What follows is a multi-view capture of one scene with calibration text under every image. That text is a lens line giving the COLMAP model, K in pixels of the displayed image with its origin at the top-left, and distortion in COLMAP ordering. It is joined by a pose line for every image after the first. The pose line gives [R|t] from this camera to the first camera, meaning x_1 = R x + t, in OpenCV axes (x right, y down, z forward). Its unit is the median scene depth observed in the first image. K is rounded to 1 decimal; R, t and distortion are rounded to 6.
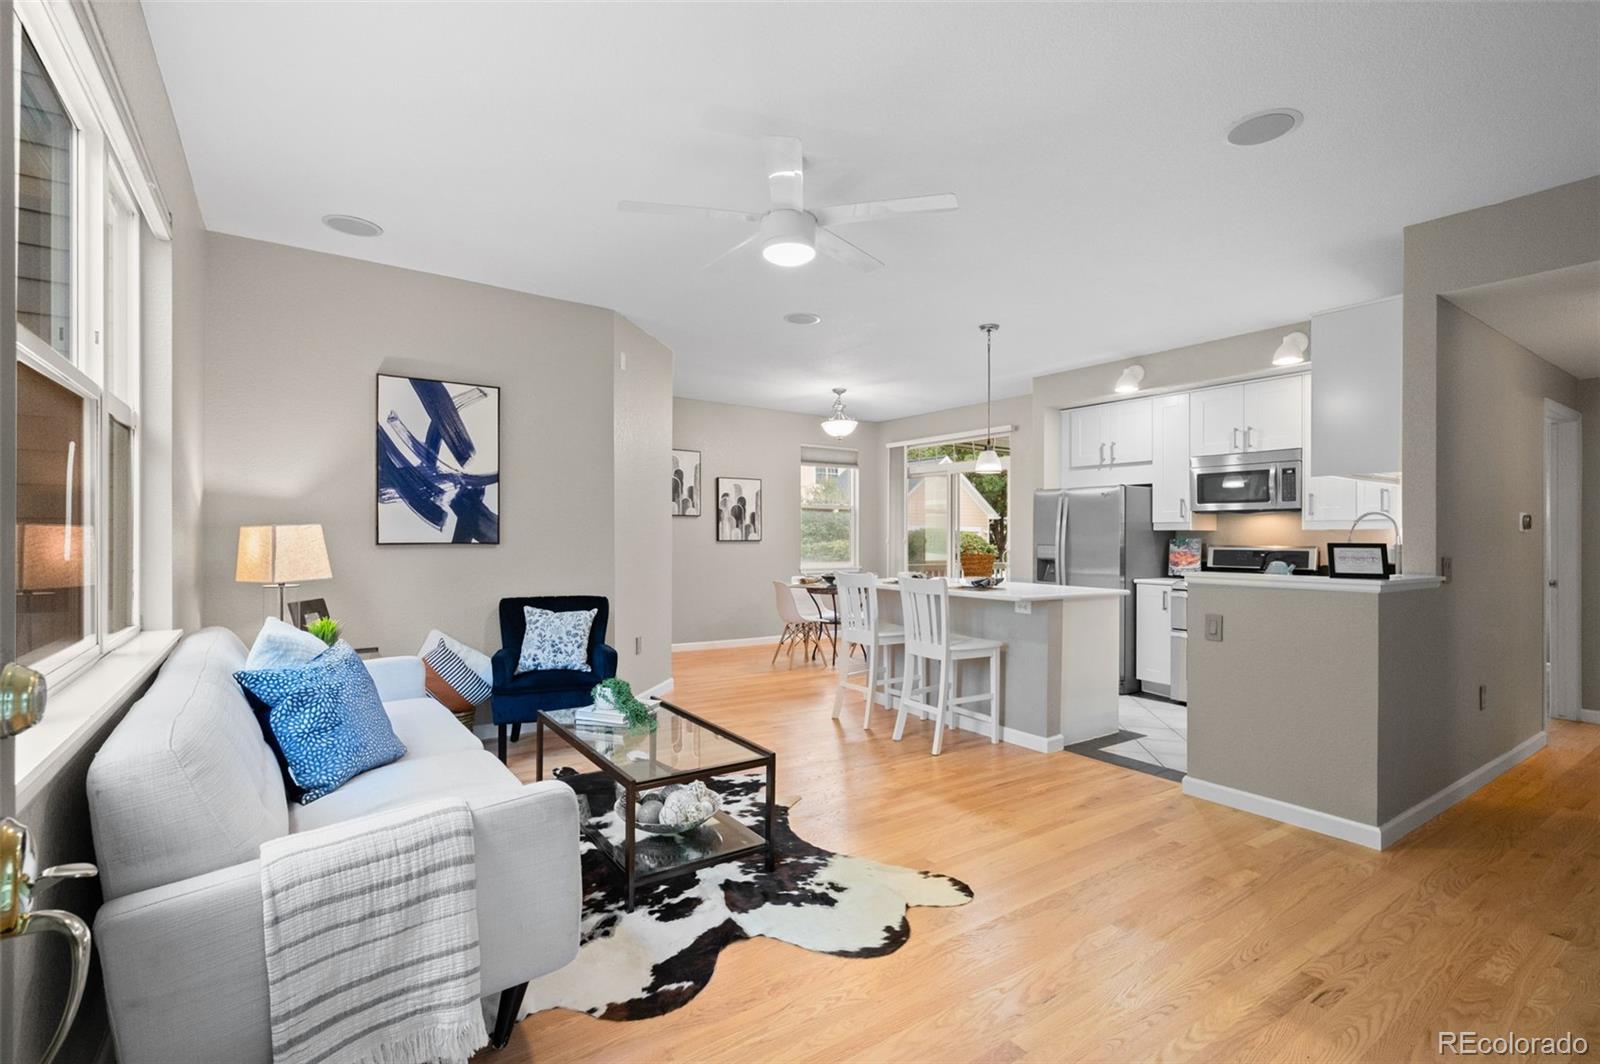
lens RADIAL K [[745.3, 0, 804.7], [0, 745.3, 527.9], [0, 0, 1]] dist [-0.000694, -0.000062]
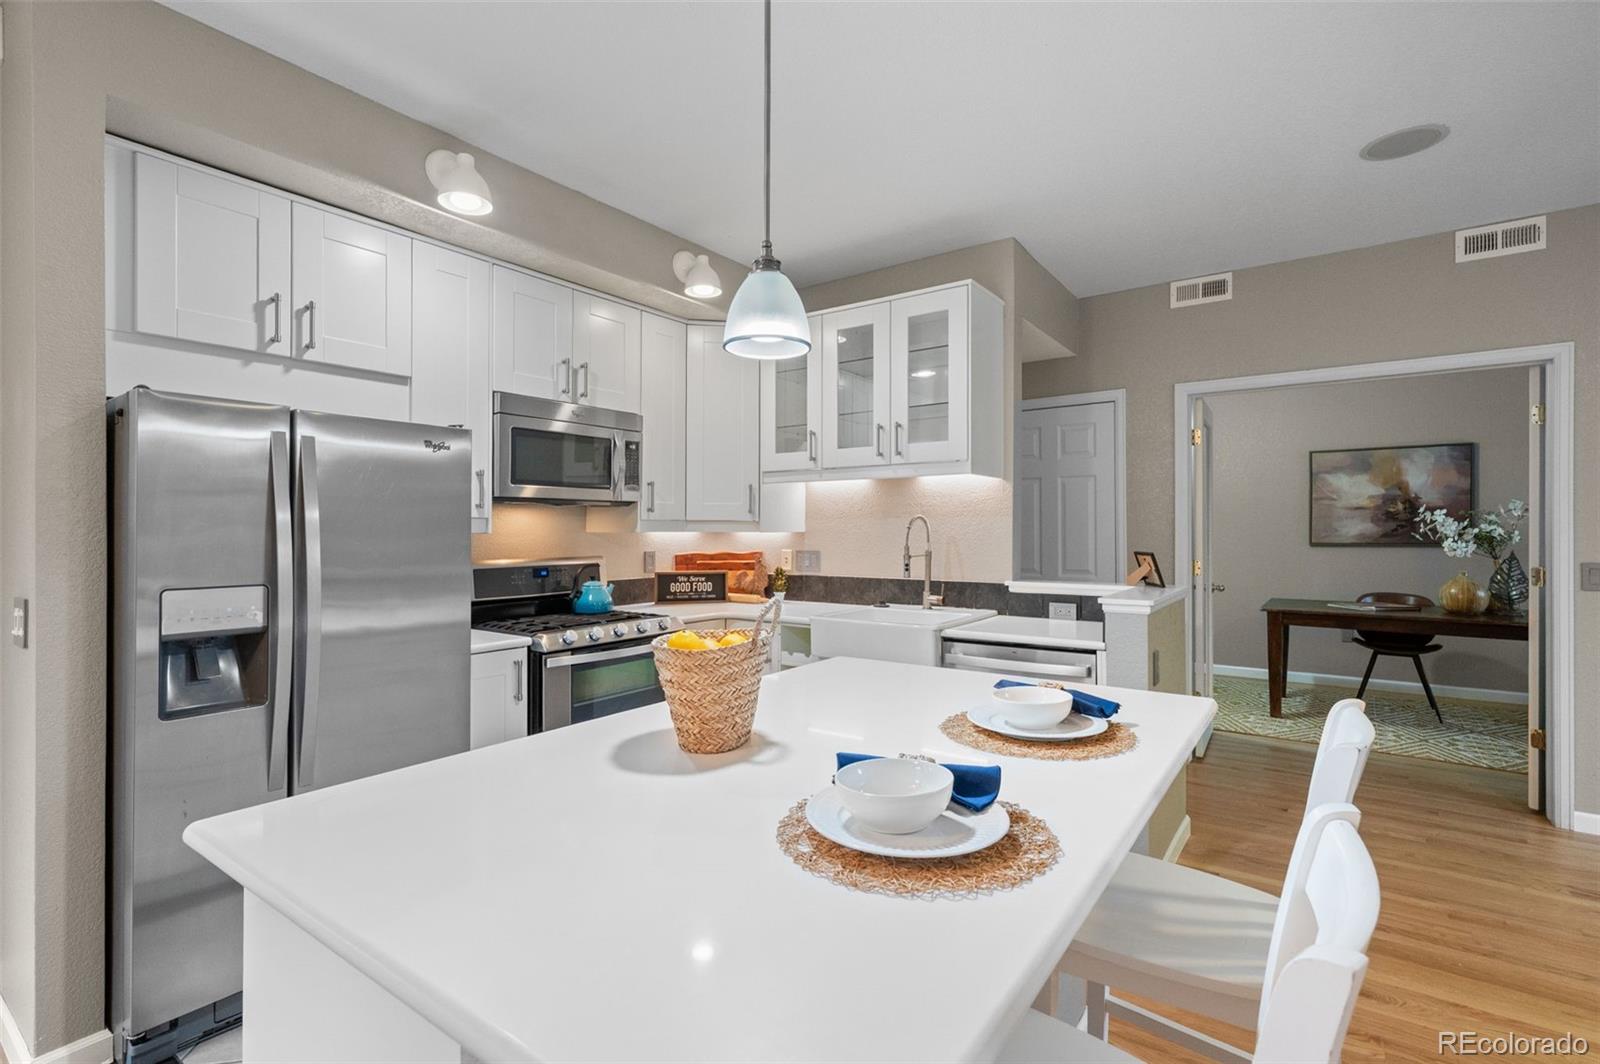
lens RADIAL K [[731.8, 0, 803.0], [0, 731.8, 529.5], [0, 0, 1]] dist [0.002018, 0.000206]
pose [[-0.332302, -0.008669, 0.943133, -0.023843], [-0.014328, 0.999889, 0.004142, -0.005037], [-0.943064, -0.012137, -0.332389, 0.924877]]
